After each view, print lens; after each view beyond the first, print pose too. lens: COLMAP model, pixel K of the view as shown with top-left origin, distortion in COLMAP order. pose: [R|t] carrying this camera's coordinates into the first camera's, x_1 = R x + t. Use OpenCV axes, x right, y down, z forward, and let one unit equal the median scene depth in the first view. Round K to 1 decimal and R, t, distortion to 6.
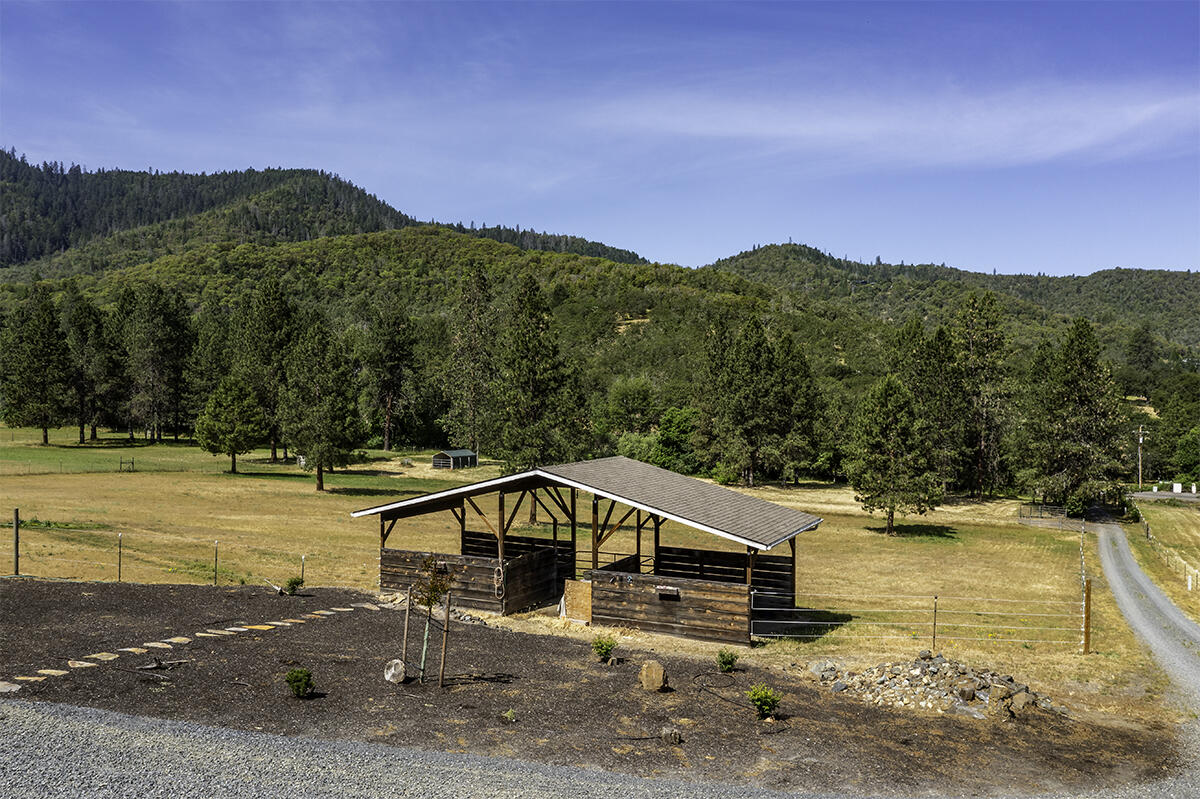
lens RADIAL K [[974.9, 0, 594.3], [0, 974.9, 398.8], [0, 0, 1]] dist [-0.019172, -0.005289]
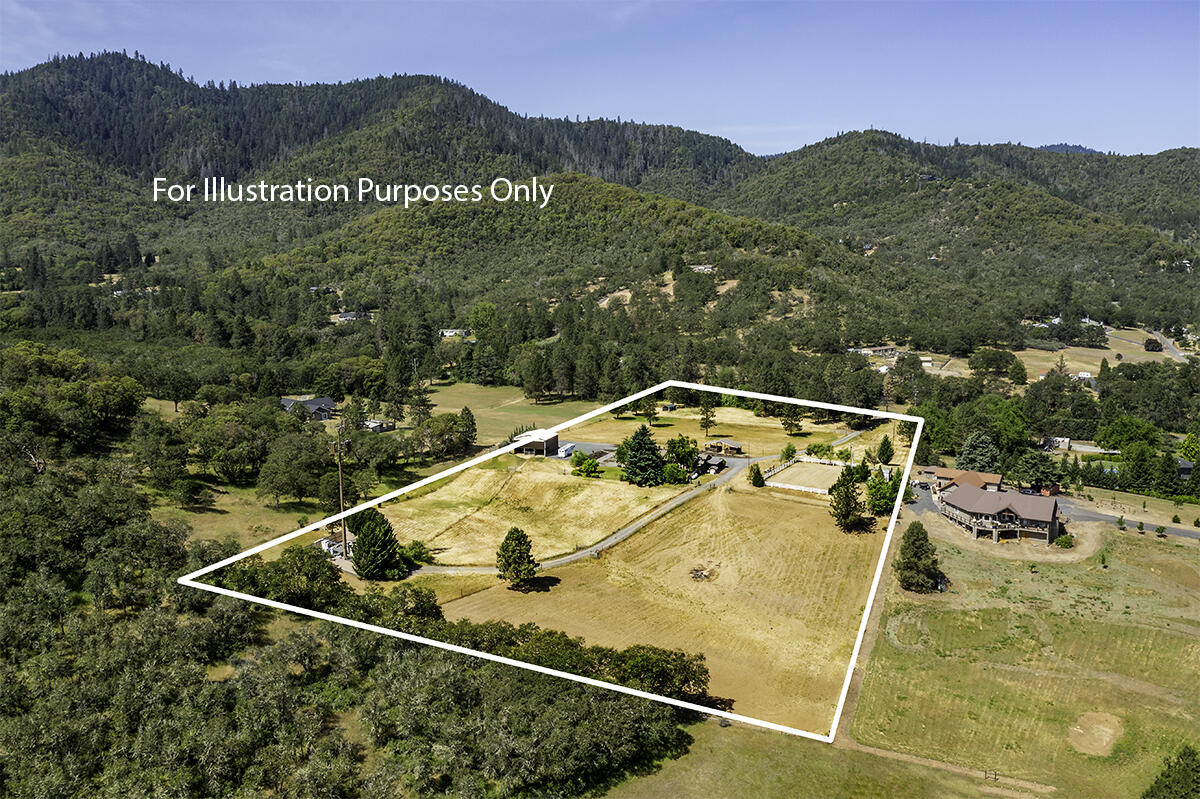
lens RADIAL K [[974.9, 0, 594.3], [0, 974.9, 398.8], [0, 0, 1]] dist [-0.019172, -0.005289]
pose [[0.995454, -0.007558, -0.094947, -0.006431], [0.021373, 0.989150, 0.145346, -0.031909], [0.092818, -0.146715, 0.984815, -0.157097]]
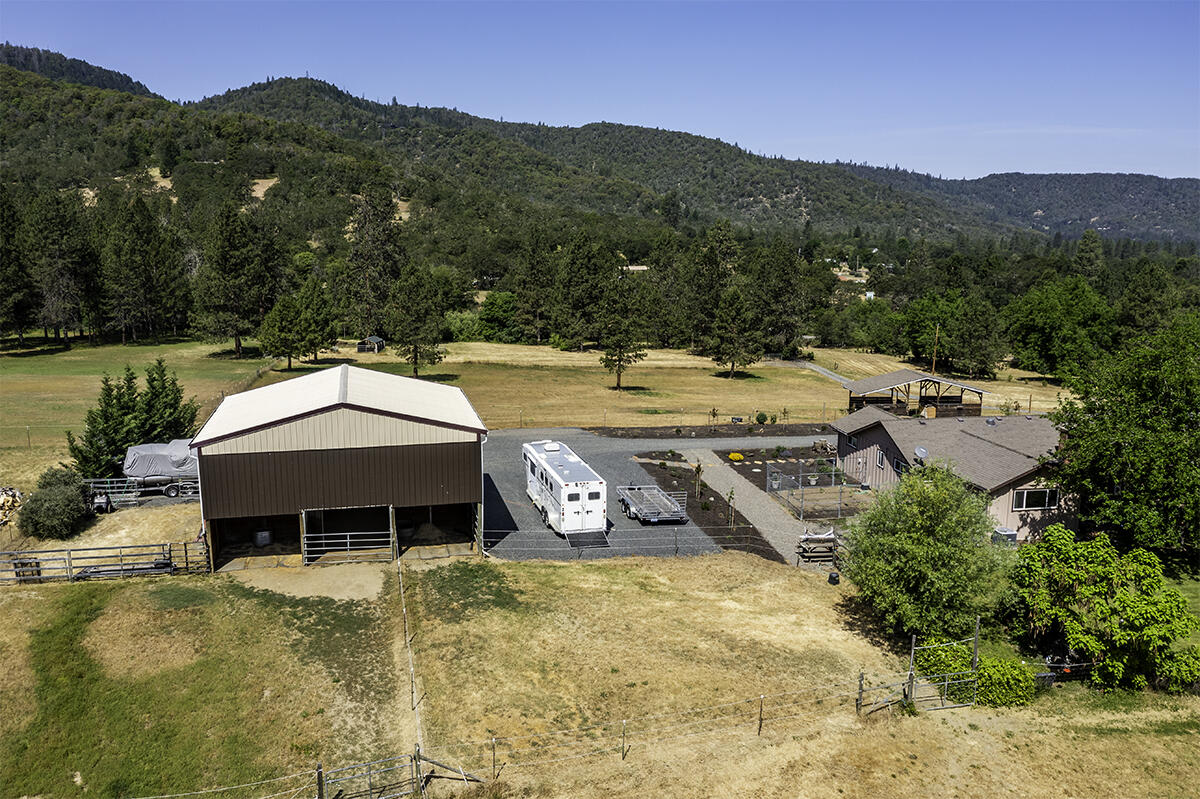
lens RADIAL K [[957.2, 0, 616.3], [0, 957.2, 399.5], [0, 0, 1]] dist [-0.014787, -0.006533]
pose [[0.864342, -0.088982, 0.494970, -0.037378], [0.003085, 0.985142, 0.171715, -0.006207], [-0.502895, -0.146893, 0.851774, -0.019791]]
